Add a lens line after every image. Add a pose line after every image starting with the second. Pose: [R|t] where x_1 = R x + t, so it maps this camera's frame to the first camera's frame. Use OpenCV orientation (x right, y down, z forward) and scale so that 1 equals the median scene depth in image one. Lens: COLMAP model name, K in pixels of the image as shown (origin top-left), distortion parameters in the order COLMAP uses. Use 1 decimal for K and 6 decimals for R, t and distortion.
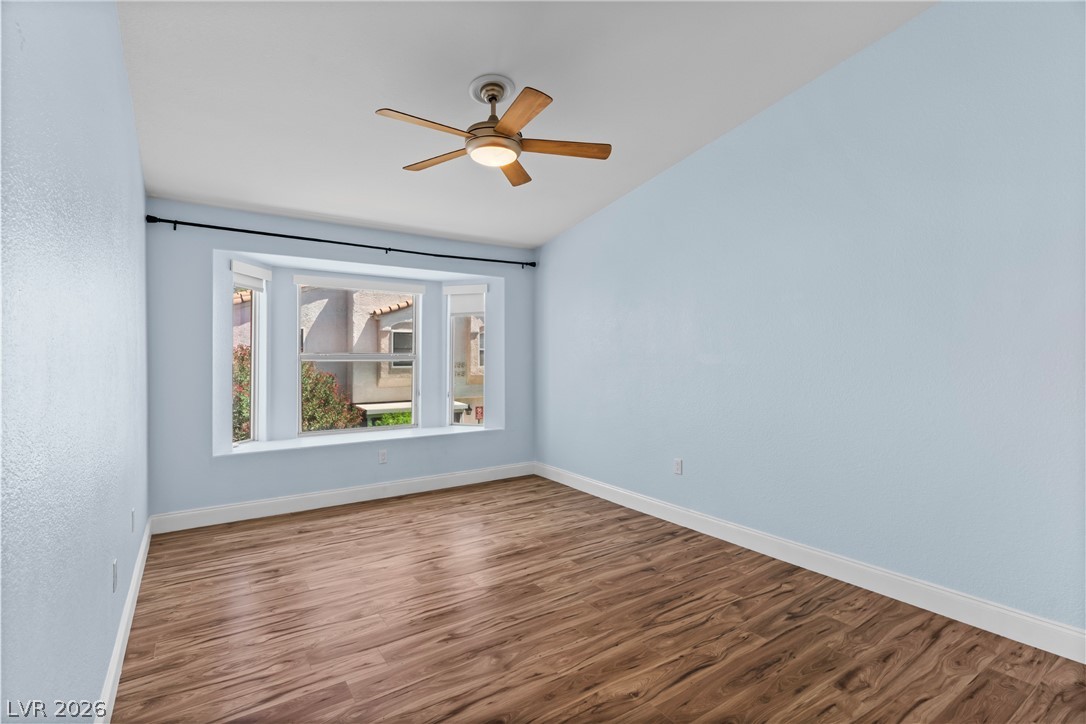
lens RADIAL K [[511.7, 0, 544.3], [0, 511.7, 360.1], [0, 0, 1]] dist [0.001287, 0.000965]
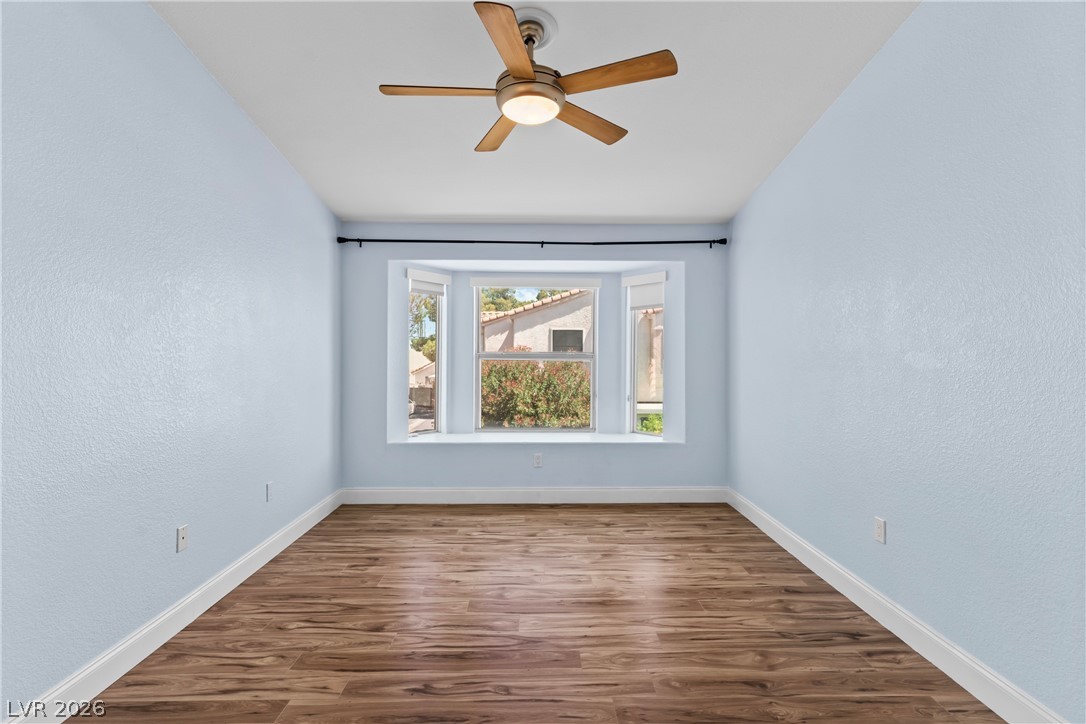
lens RADIAL K [[516.1, 0, 546.8], [0, 516.1, 352.3], [0, 0, 1]] dist [0.001869, 0.000714]
pose [[0.832888, -0.001419, -0.553440, 0.321980], [-0.006843, 0.999894, -0.012862, -0.000363], [0.553400, 0.014500, 0.832790, 0.282332]]
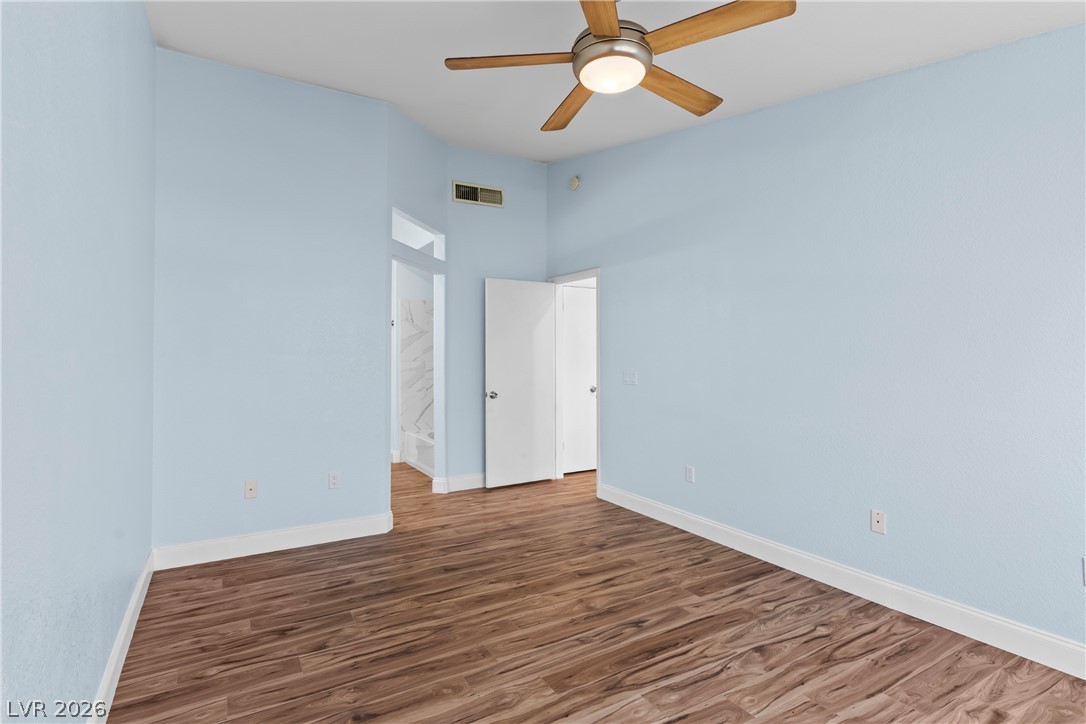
lens RADIAL K [[534.8, 0, 527.4], [0, 534.8, 343.4], [0, 0, 1]] dist [0.001482, 0.000726]
pose [[-0.996018, 0.005375, 0.088991, -0.039827], [0.004163, 0.999896, -0.013804, -0.014073], [-0.089056, -0.013378, -0.995937, 1.497062]]
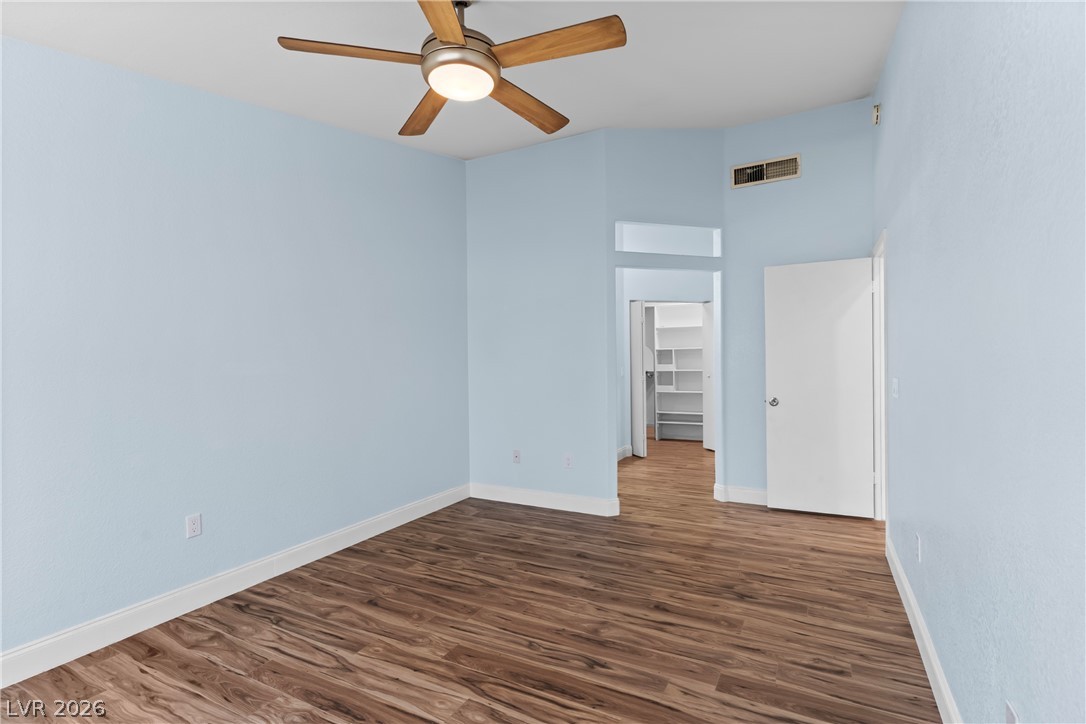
lens RADIAL K [[511.7, 0, 544.3], [0, 511.7, 360.1], [0, 0, 1]] dist [0.001287, 0.000965]
pose [[-0.454190, 0.007261, 0.890875, -0.682136], [0.024207, 0.999698, 0.004193, -0.009820], [-0.890576, 0.023469, -0.454229, 1.050693]]
